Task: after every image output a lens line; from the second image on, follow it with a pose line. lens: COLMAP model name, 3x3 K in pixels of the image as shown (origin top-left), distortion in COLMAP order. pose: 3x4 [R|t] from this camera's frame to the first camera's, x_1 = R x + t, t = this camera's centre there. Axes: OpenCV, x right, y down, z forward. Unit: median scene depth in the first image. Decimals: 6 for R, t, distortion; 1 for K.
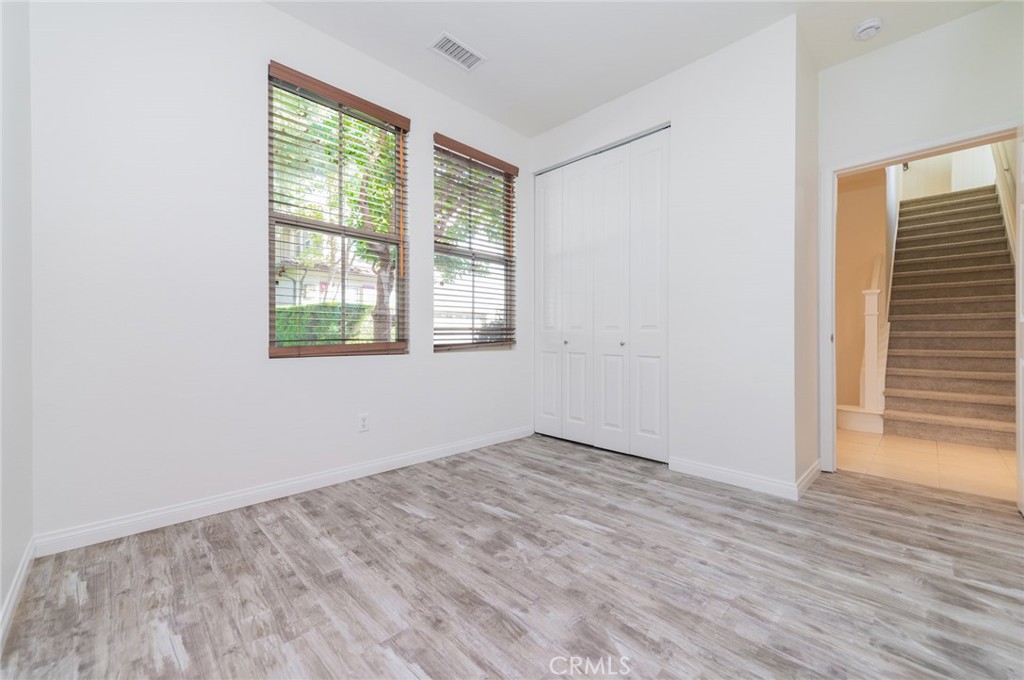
lens RADIAL K [[399.4, 0, 510.6], [0, 399.4, 338.8], [0, 0, 1]] dist [0.010168, -0.001661]
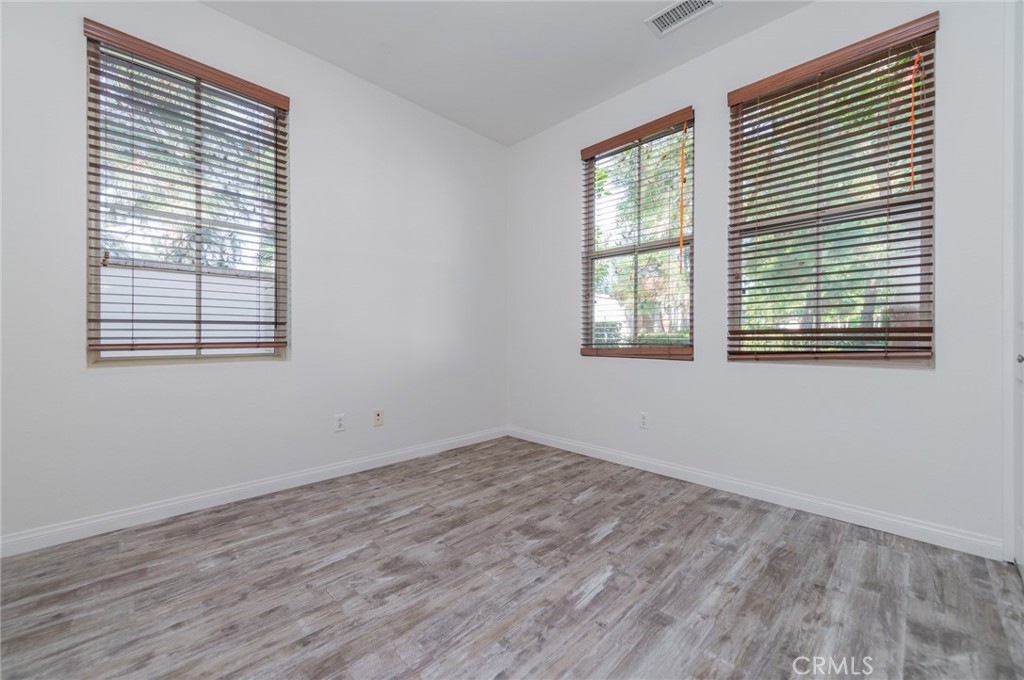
lens RADIAL K [[399.4, 0, 510.4], [0, 399.4, 337.0], [0, 0, 1]] dist [0.010168, -0.001661]
pose [[0.019784, -0.001339, -0.999803, 0.911535], [-0.008891, 0.999959, -0.001515, -0.016191], [0.999765, 0.008919, 0.019772, 0.779648]]
